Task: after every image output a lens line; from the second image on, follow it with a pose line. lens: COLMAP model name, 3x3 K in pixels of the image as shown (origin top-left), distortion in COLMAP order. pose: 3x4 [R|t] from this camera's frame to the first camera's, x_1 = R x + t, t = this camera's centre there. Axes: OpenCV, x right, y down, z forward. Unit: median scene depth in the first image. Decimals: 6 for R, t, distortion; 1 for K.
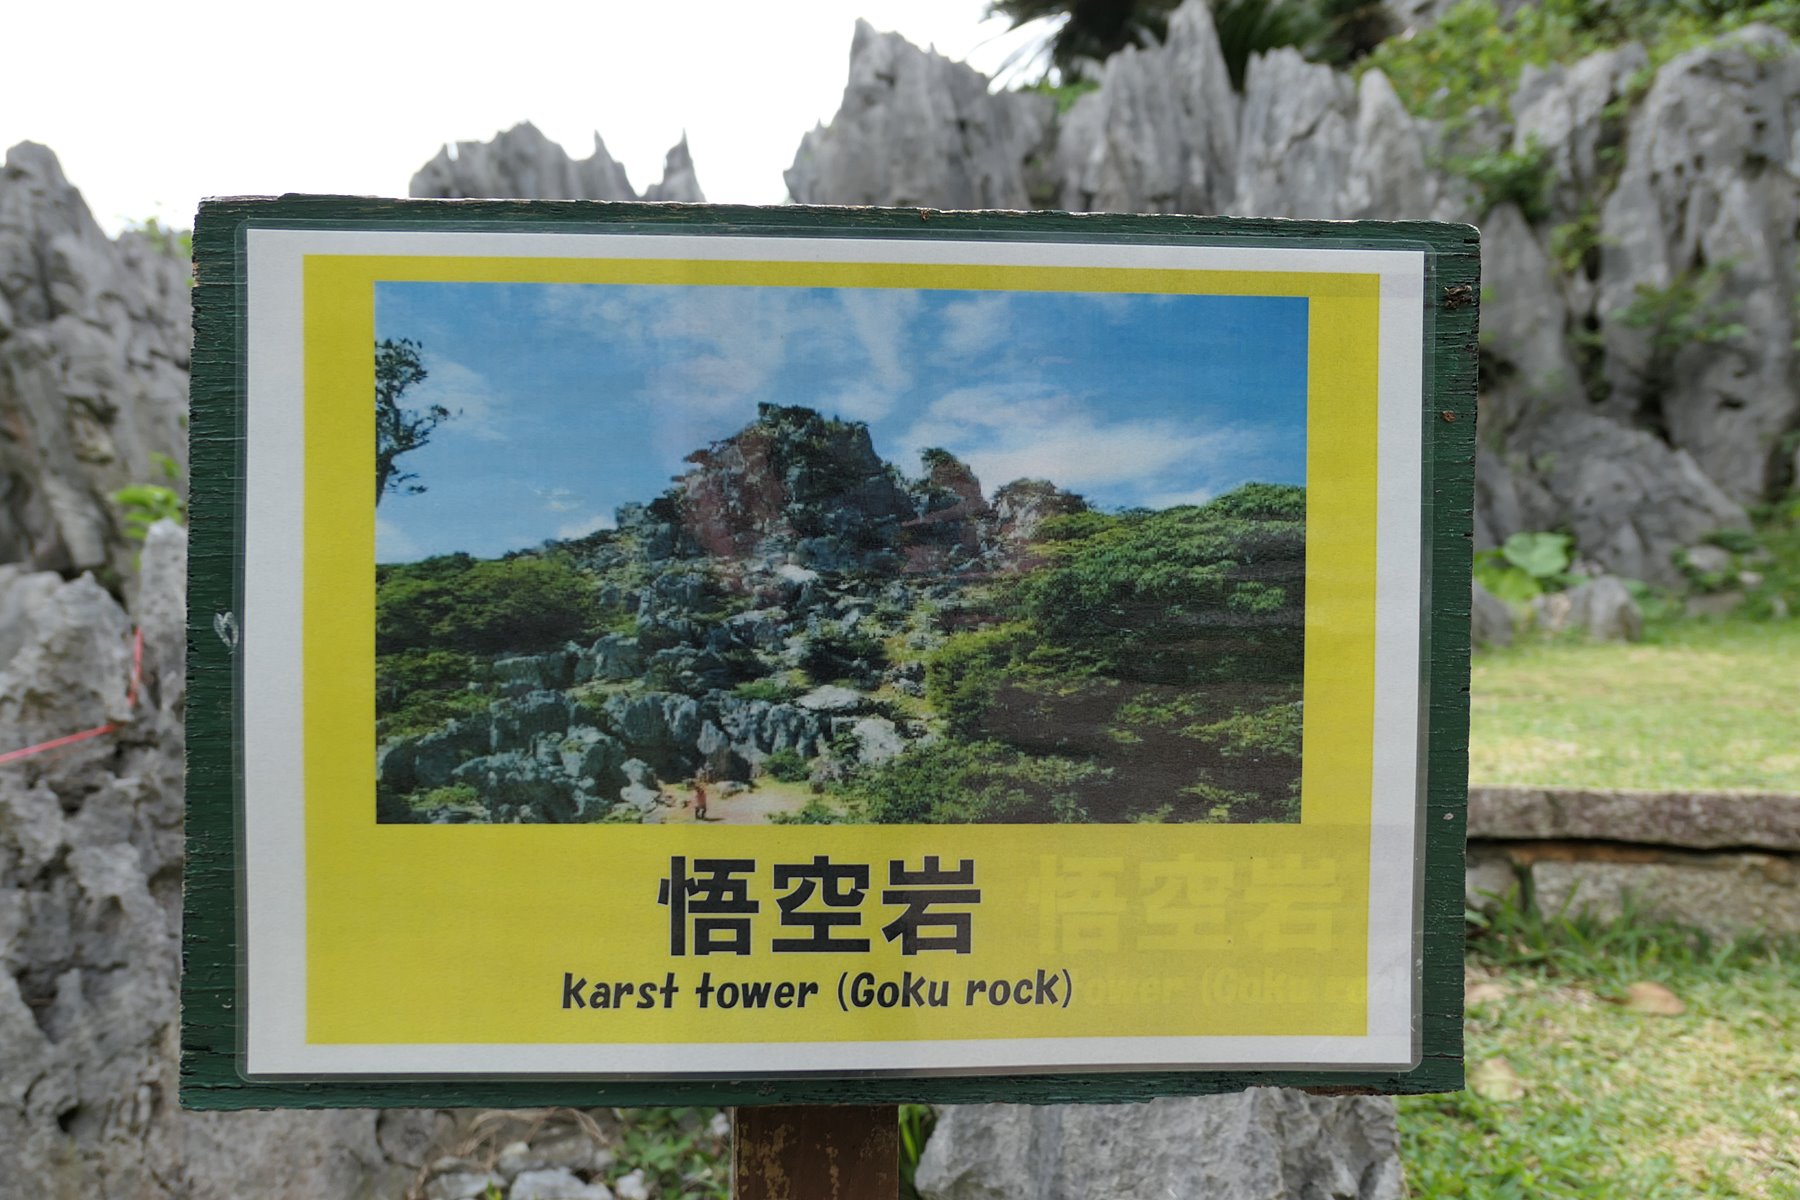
lens RADIAL K [[1240.5, 0, 932.1], [0, 1240.5, 598.3], [0, 0, 1]] dist [-0.002156, 0.002644]
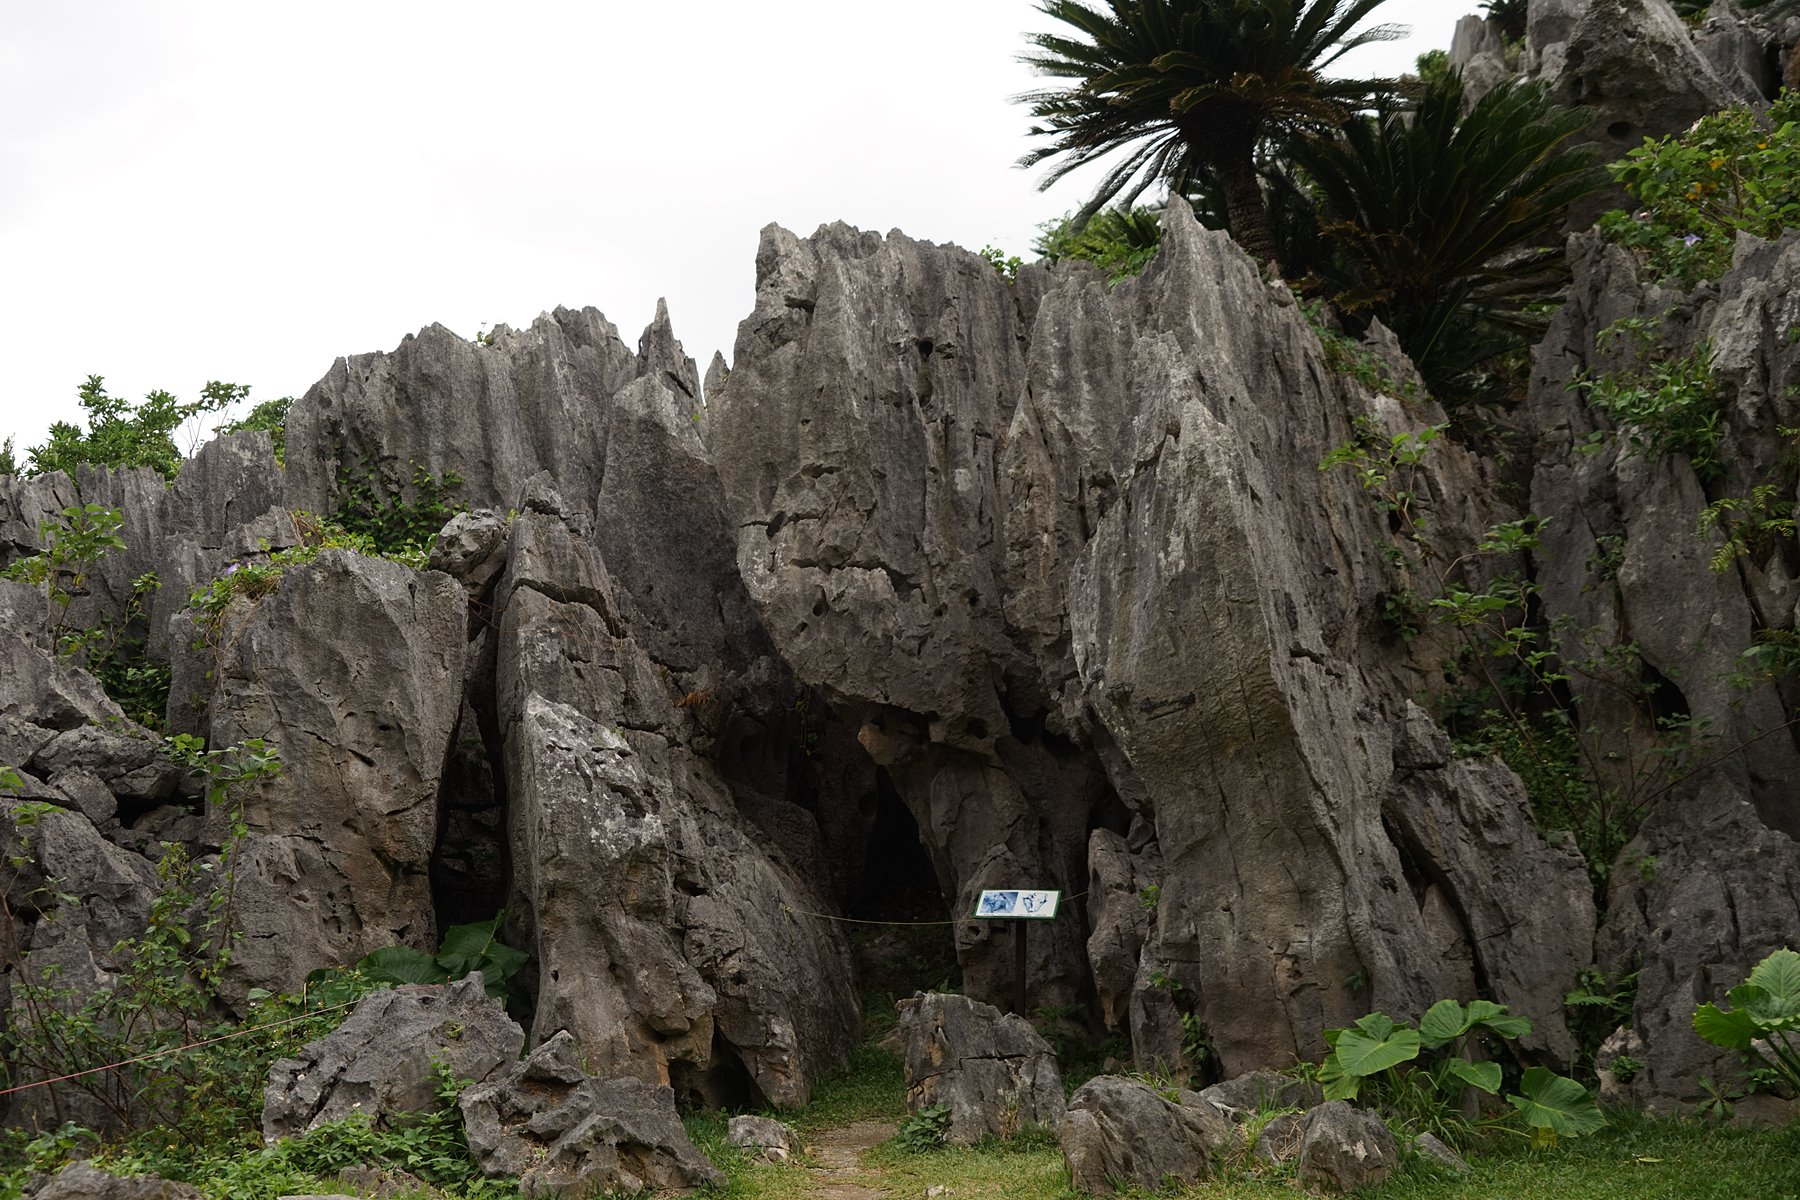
lens RADIAL K [[2383.2, 0, 901.1], [0, 2383.2, 625.8], [0, 0, 1]] dist [0.009732, -0.001196]
pose [[0.941900, 0.010954, -0.335714, 0.547999], [-0.029897, 0.998235, -0.051310, -0.160622], [0.334559, 0.058366, 0.940565, -0.368301]]
